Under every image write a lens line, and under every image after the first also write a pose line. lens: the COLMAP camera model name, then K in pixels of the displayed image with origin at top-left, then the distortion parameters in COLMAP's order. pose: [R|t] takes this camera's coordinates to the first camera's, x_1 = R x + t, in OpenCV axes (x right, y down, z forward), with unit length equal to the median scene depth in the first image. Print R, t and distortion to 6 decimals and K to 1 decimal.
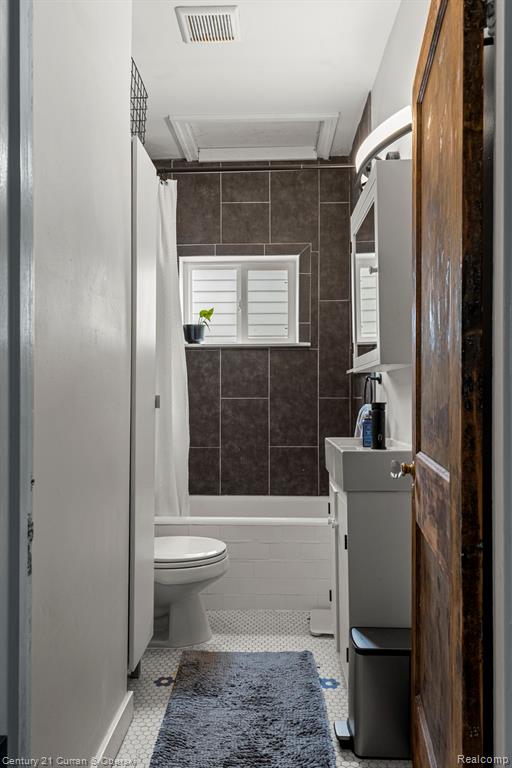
lens RADIAL K [[579.7, 0, 256.0], [0, 579.7, 384.0], [0, 0, 1]] dist [0.102310, 0.000286]
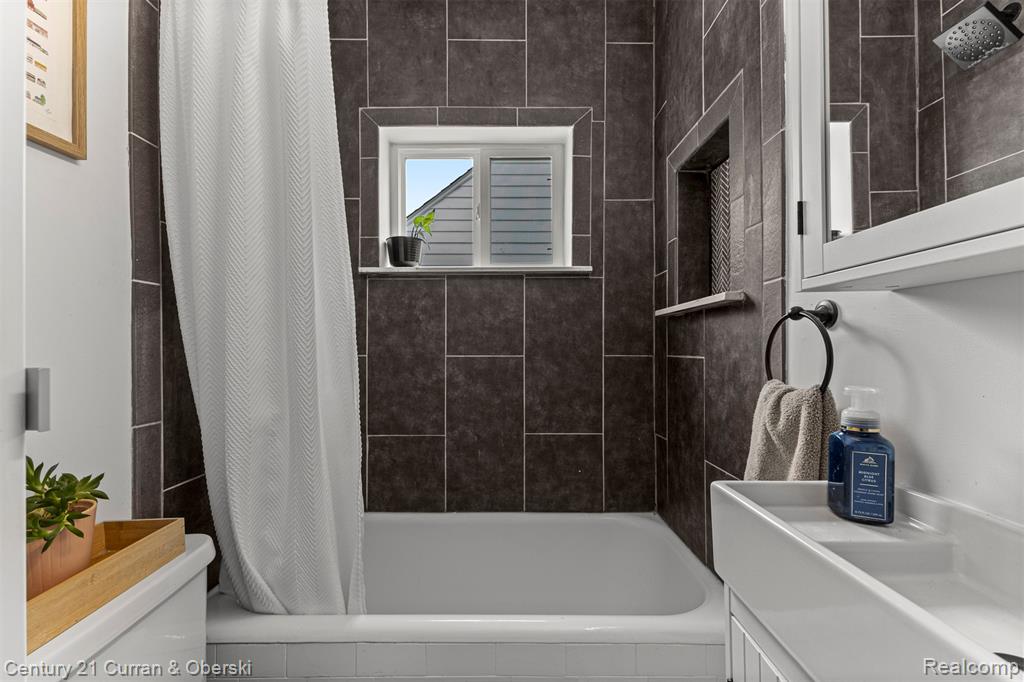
lens RADIAL K [[436.9, 0, 515.4], [0, 436.9, 346.1], [0, 0, 1]] dist [0.011365, -0.004828]
pose [[0.998988, 0.001820, 0.044945, -0.008169], [-0.002572, 0.999858, 0.016675, 0.006164], [-0.044908, -0.016774, 0.998850, 0.533361]]
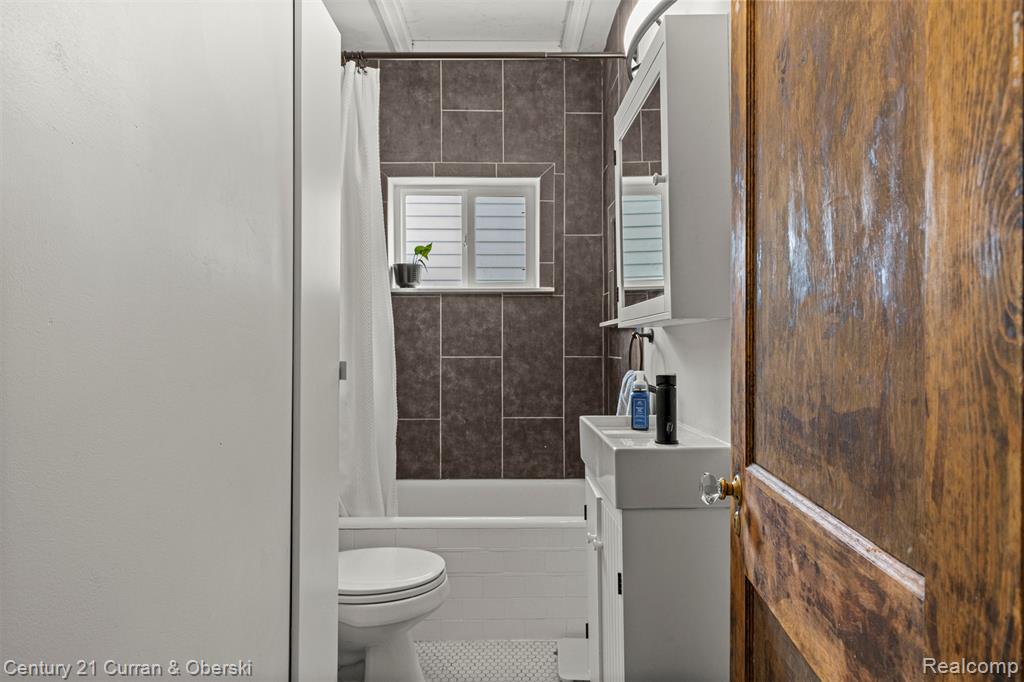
lens RADIAL K [[604.8, 0, 516.3], [0, 604.8, 337.3], [0, 0, 1]] dist [0.051148, 0.000066]
pose [[0.998711, 0.000435, 0.050763, -0.000346], [-0.000909, 0.999956, 0.009321, -0.010370], [-0.050757, -0.009355, 0.998667, 0.170251]]
